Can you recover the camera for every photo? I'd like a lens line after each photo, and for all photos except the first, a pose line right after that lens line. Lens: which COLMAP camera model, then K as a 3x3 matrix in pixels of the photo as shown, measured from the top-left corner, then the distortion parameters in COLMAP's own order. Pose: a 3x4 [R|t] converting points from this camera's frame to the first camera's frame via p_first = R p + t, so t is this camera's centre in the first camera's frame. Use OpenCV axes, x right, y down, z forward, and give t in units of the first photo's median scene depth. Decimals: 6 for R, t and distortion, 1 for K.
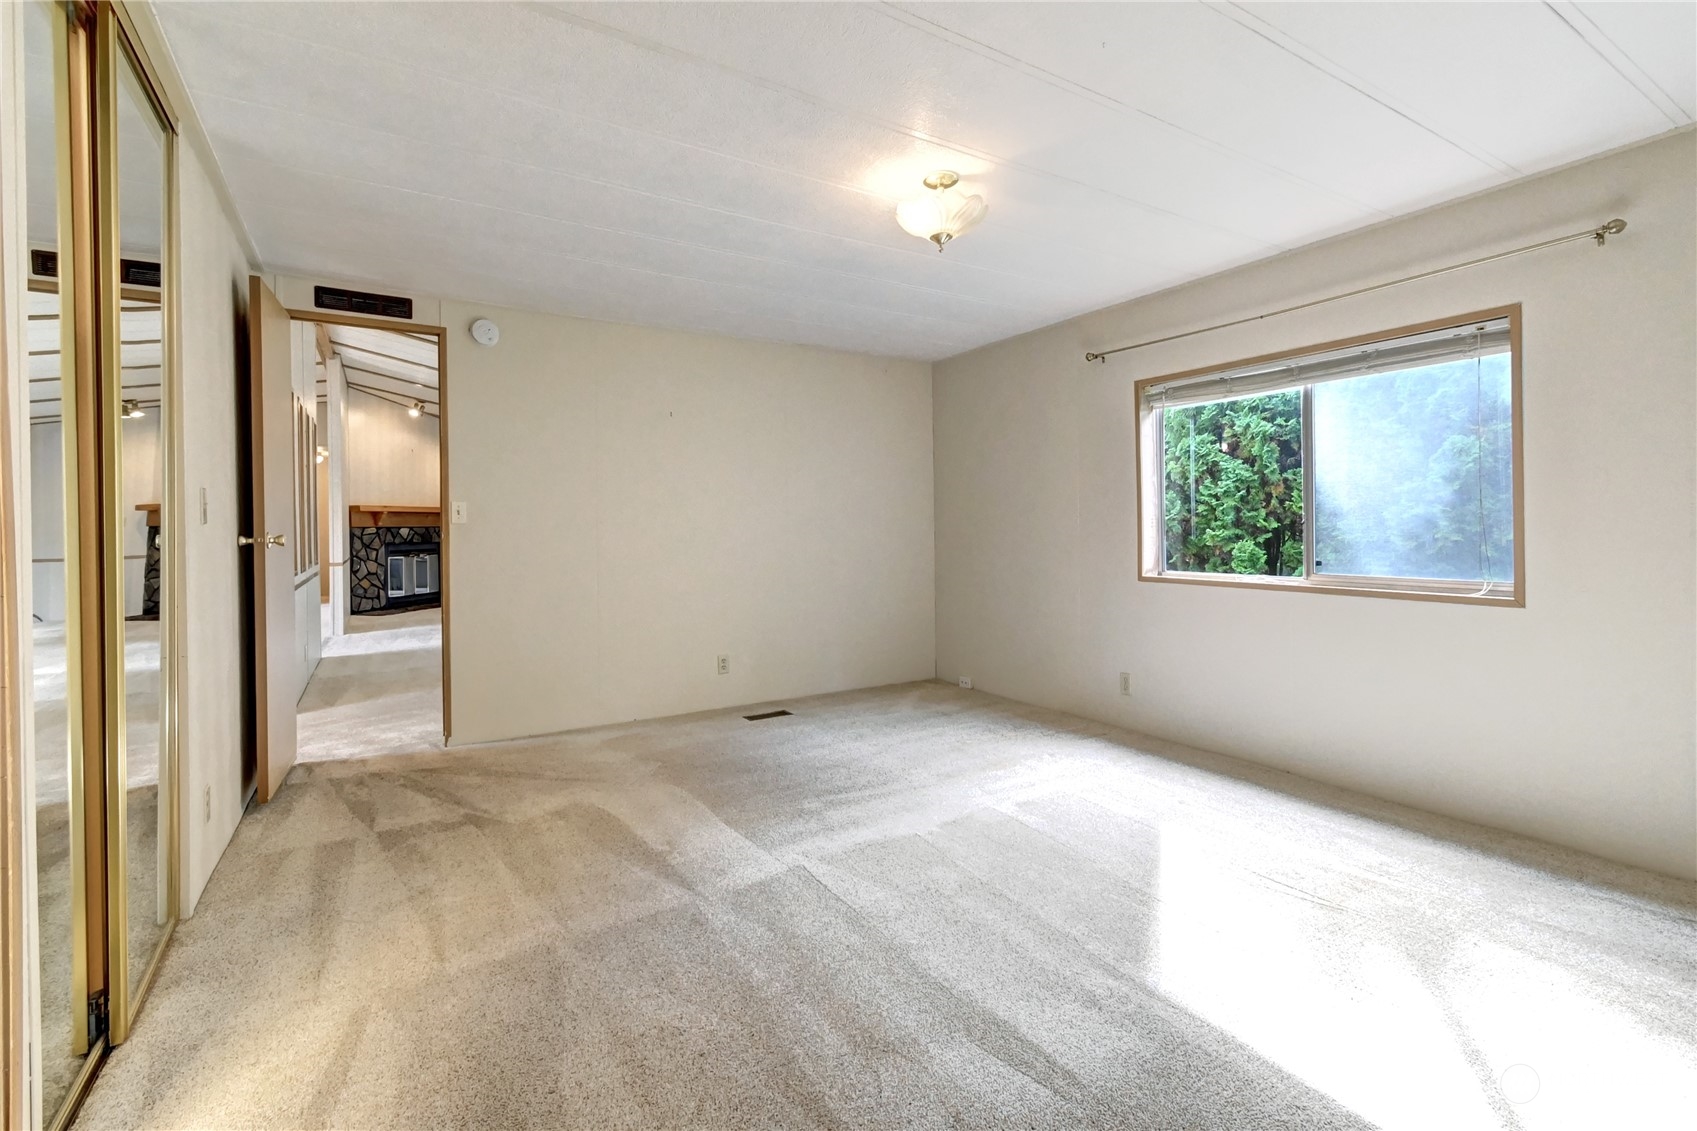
lens RADIAL K [[780.8, 0, 848.9], [0, 780.8, 536.6], [0, 0, 1]] dist [0.002359, -0.000861]
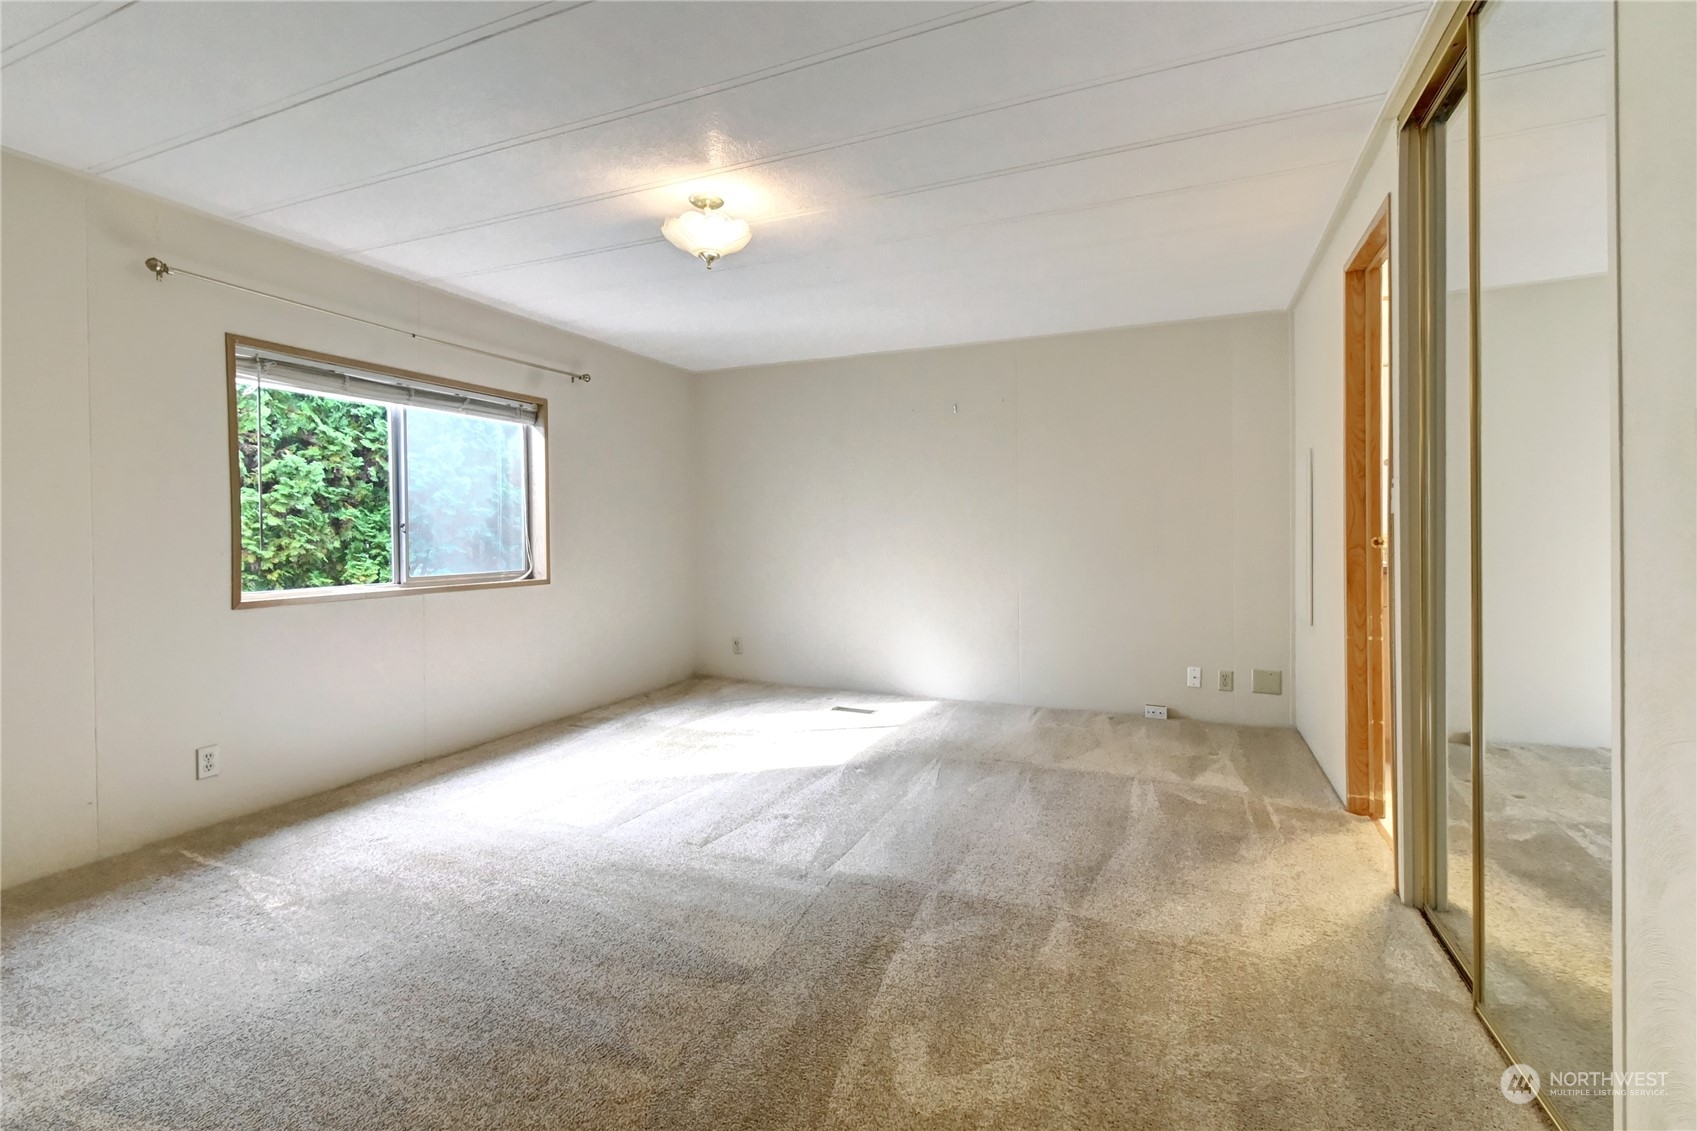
lens RADIAL K [[750.9, 0, 846.8], [0, 750.9, 550.2], [0, 0, 1]] dist [0.015252, -0.007720]
pose [[-0.572468, -0.001553, 0.819926, -0.615181], [0.020603, 0.999655, 0.016279, 0.002202], [-0.819668, 0.026213, -0.572239, 1.089195]]
